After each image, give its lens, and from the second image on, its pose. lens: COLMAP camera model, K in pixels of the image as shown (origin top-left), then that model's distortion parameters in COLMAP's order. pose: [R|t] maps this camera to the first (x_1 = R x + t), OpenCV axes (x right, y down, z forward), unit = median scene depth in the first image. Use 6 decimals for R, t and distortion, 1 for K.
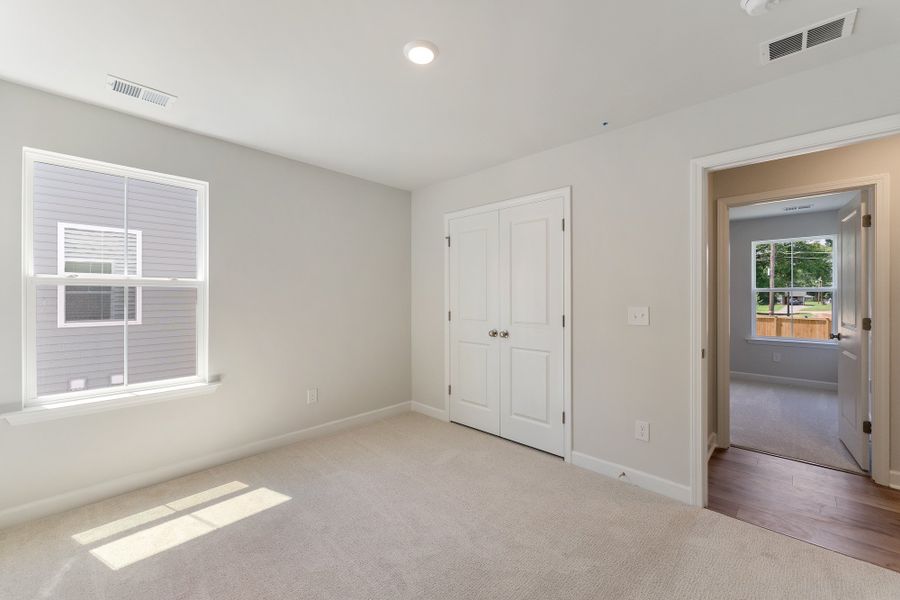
lens RADIAL K [[363.6, 0, 447.9], [0, 363.6, 291.8], [0, 0, 1]] dist [0.000008, -0.000167]
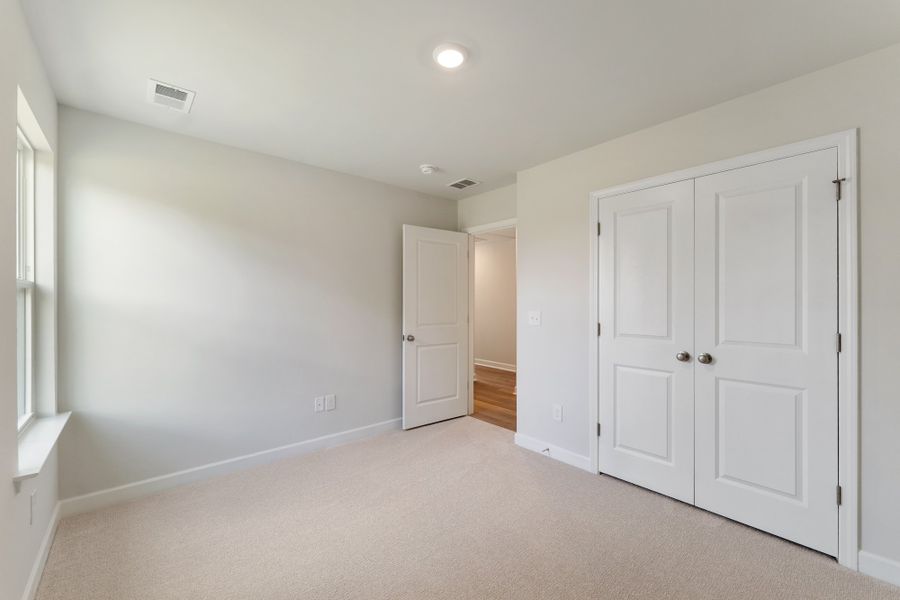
lens RADIAL K [[369.0, 0, 449.6], [0, 369.0, 298.8], [0, 0, 1]] dist [-0.000812, 0.000064]
pose [[0.996591, 0.003406, -0.082435, -0.233800], [-0.003178, 0.999991, 0.002898, 0.002540], [0.082444, -0.002627, 0.996592, 0.232998]]
